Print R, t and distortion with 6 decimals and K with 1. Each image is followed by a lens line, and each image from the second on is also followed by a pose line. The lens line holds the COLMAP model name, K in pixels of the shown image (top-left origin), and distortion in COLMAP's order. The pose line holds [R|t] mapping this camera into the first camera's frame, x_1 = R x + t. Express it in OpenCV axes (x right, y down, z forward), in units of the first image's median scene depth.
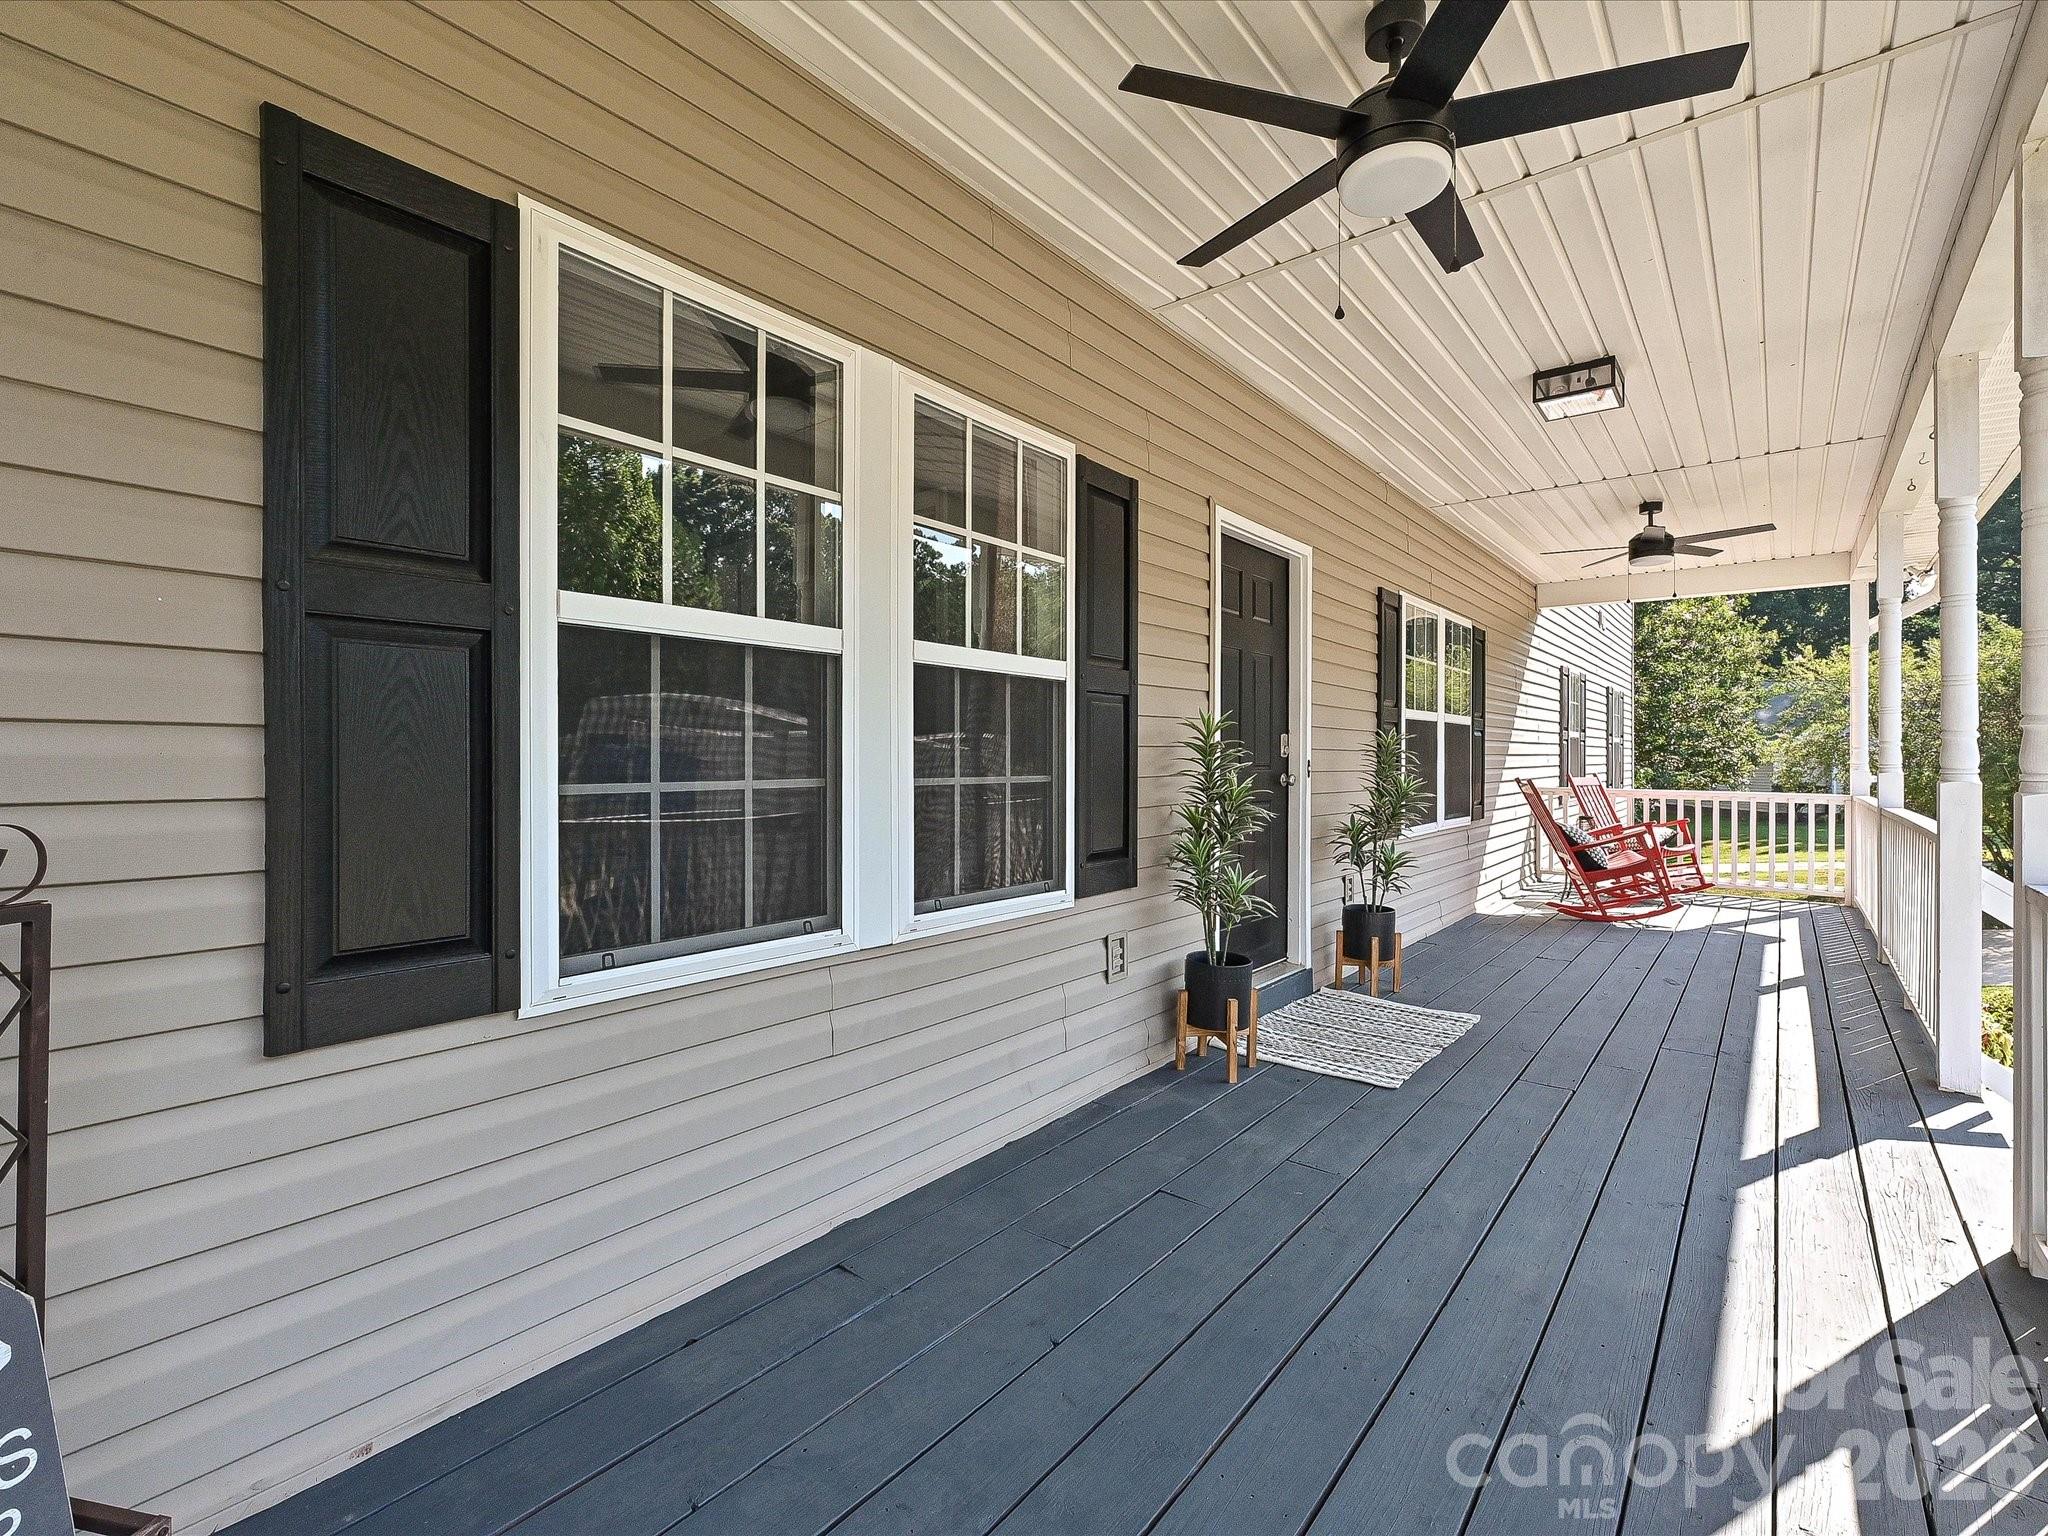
lens RADIAL K [[929.3, 0, 1024.0], [0, 929.3, 768.0], [0, 0, 1]] dist [0.001195, 0.000366]
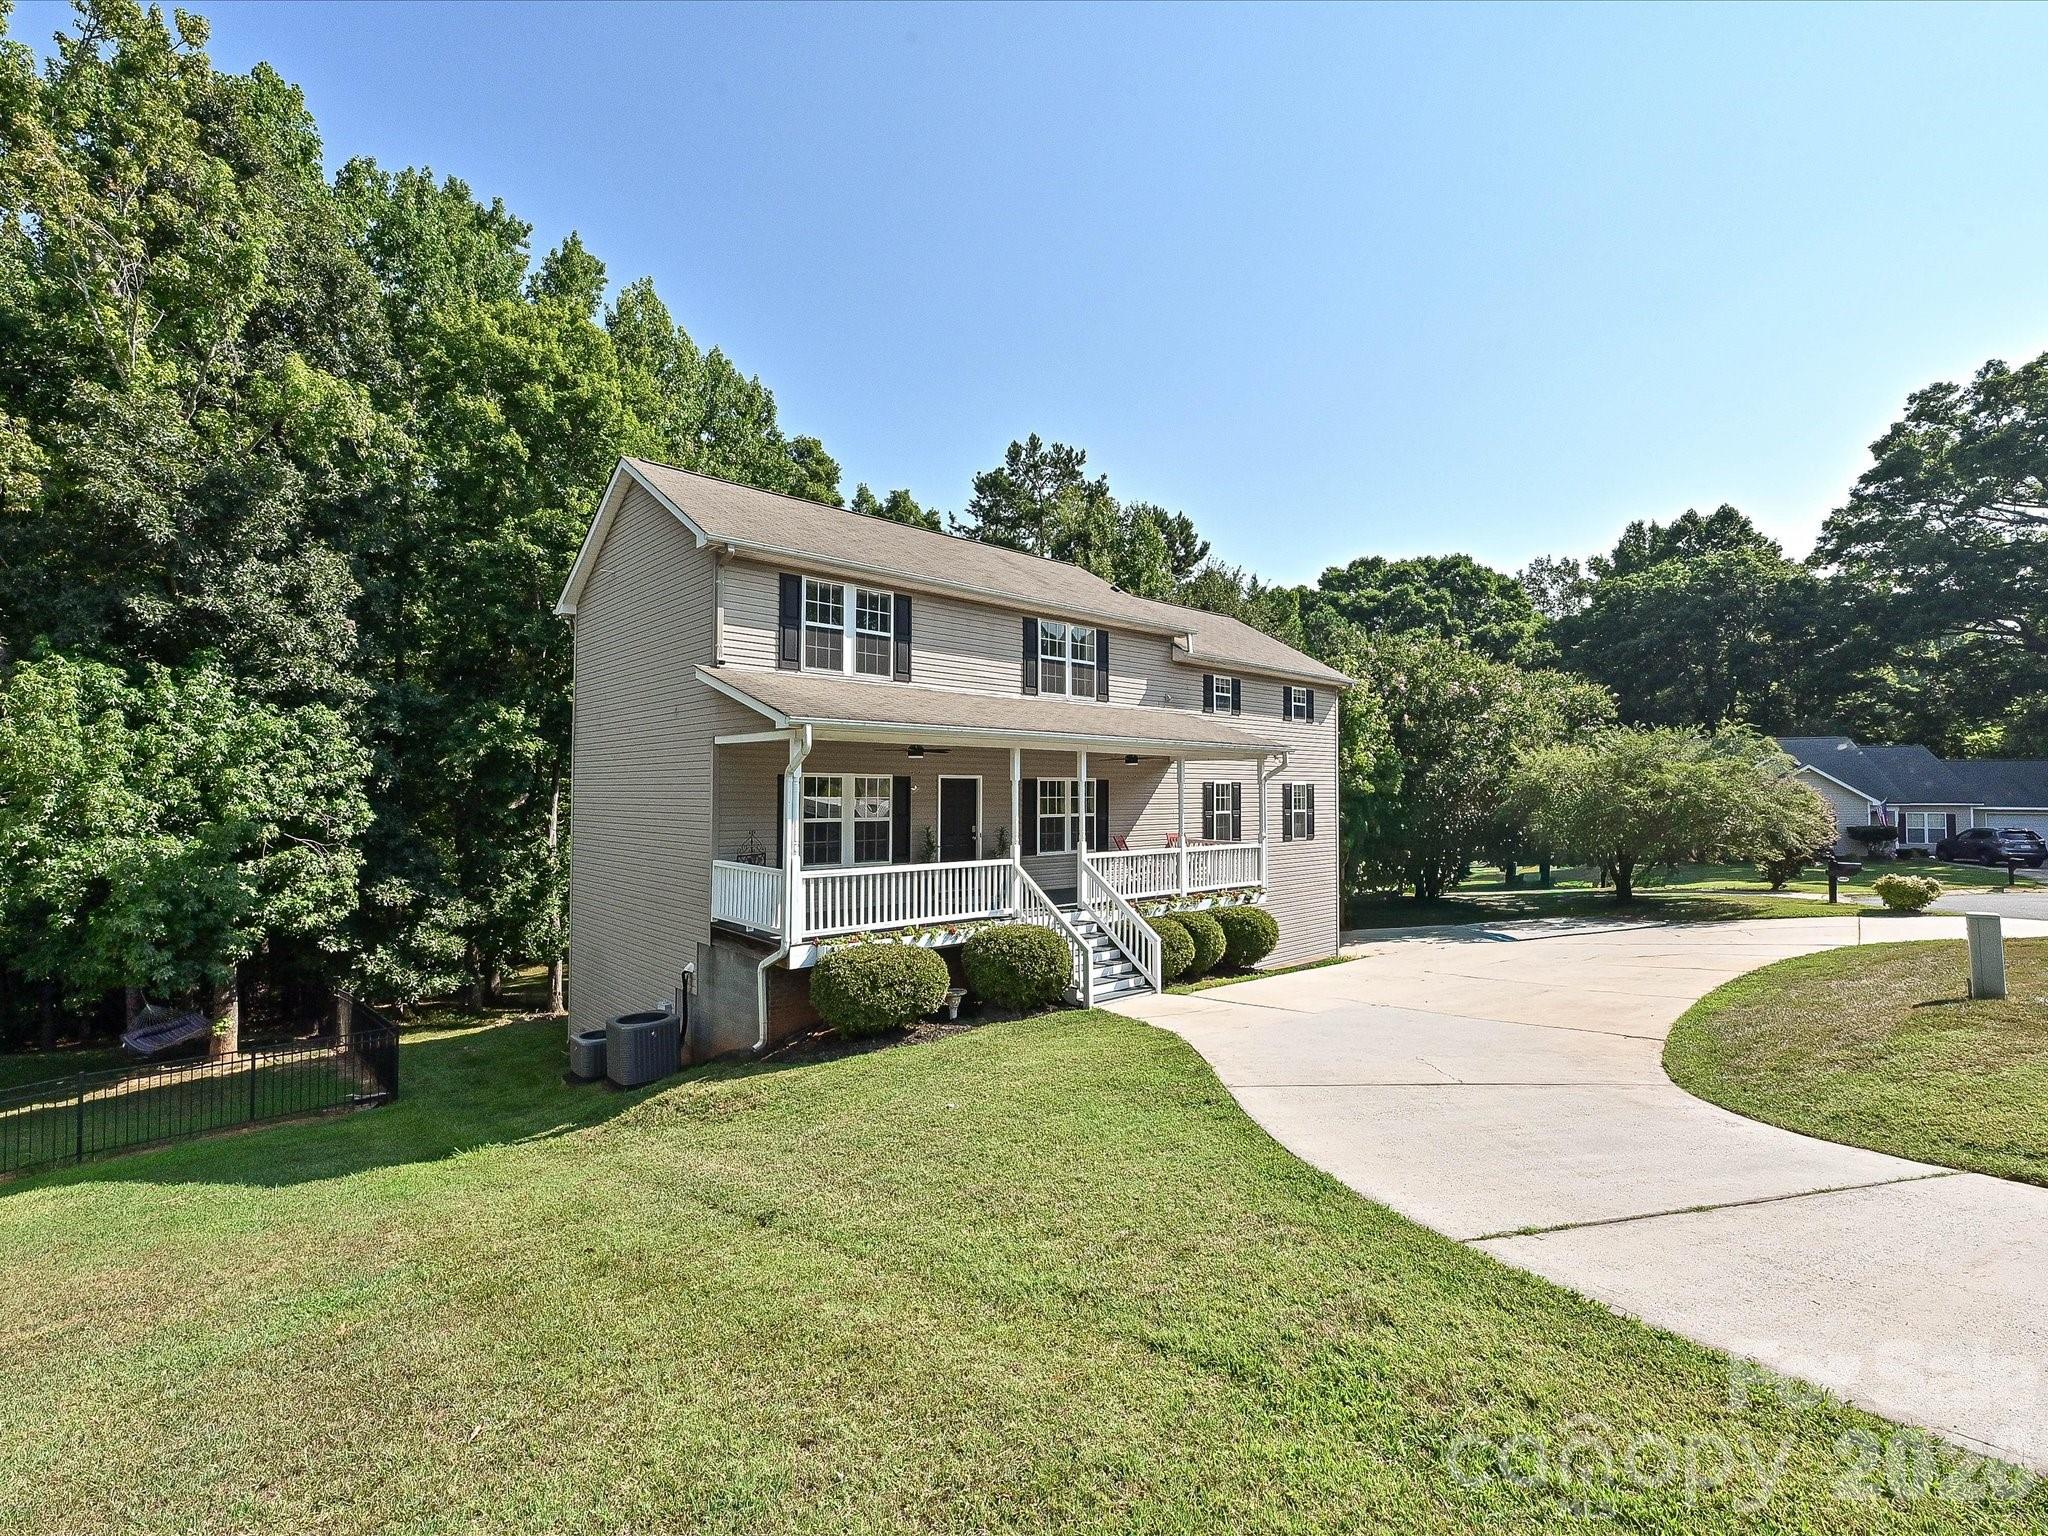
lens RADIAL K [[929.3, 0, 1024.0], [0, 929.3, 768.0], [0, 0, 1]] dist [0.001195, 0.000366]
pose [[0.992254, 0.003611, -0.124173, 1.380683], [-0.007754, 0.999428, -0.032903, -0.216344], [0.123984, 0.033611, 0.991715, -3.905300]]
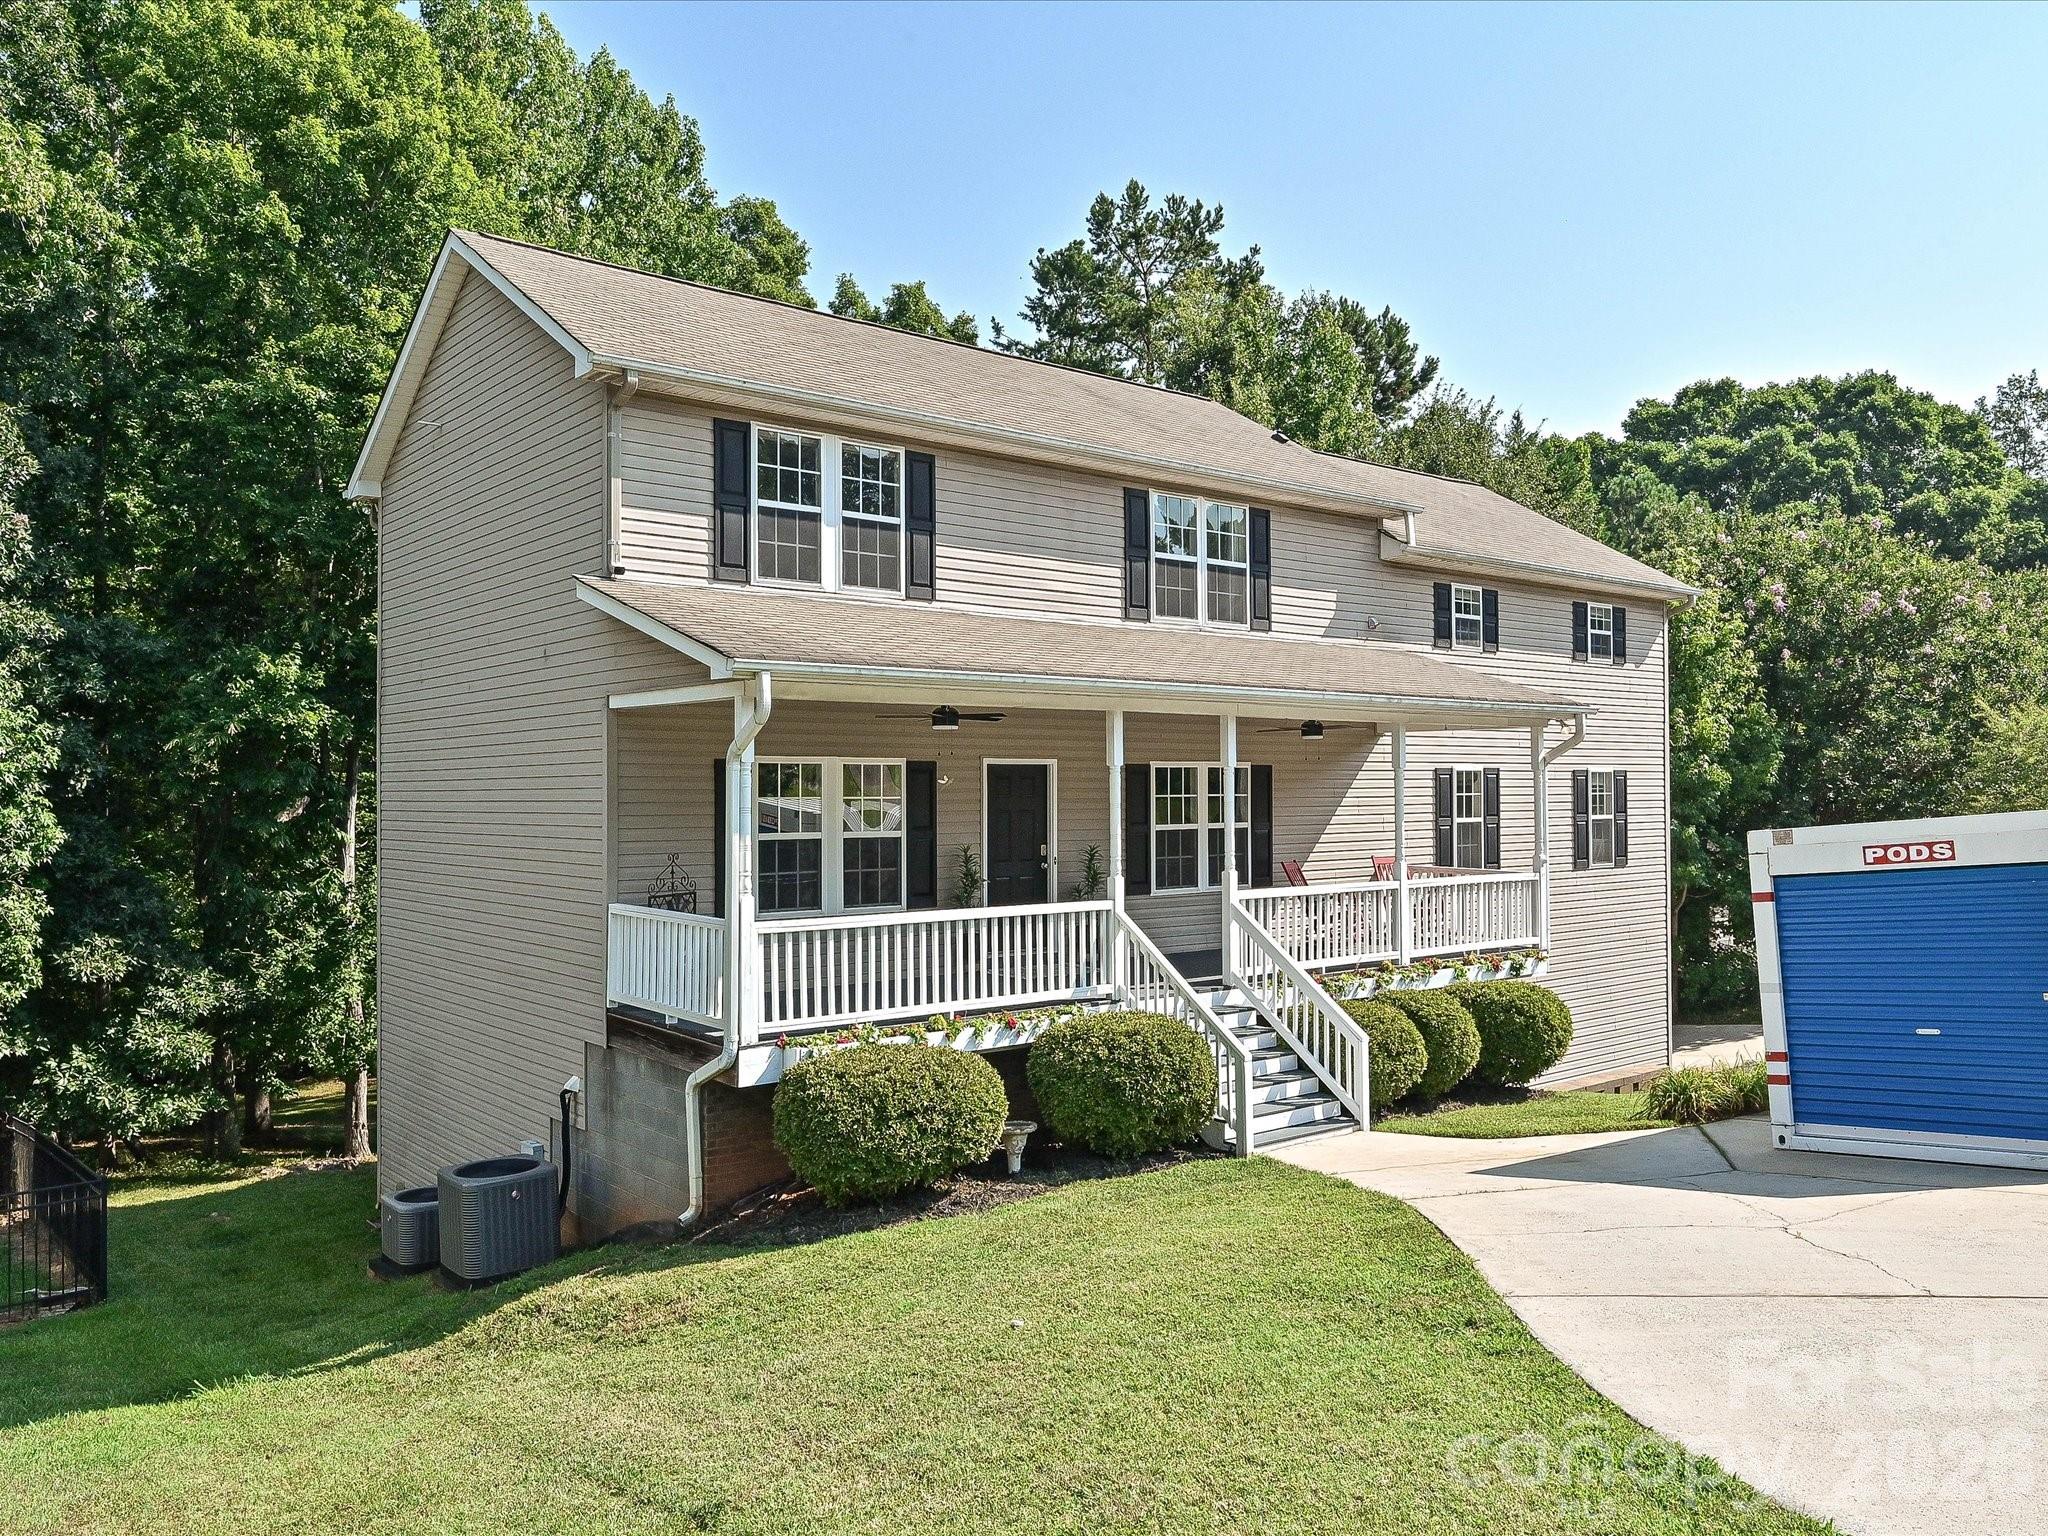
lens RADIAL K [[1556.7, 0, 1024.0], [0, 1556.7, 768.0], [0, 0, 1]] dist [0.001889, -0.000900]
pose [[0.982896, -0.004358, -0.184110, 1.337285], [0.000284, 0.999755, -0.022146, -0.200673], [0.184161, 0.021715, 0.982656, -3.820330]]
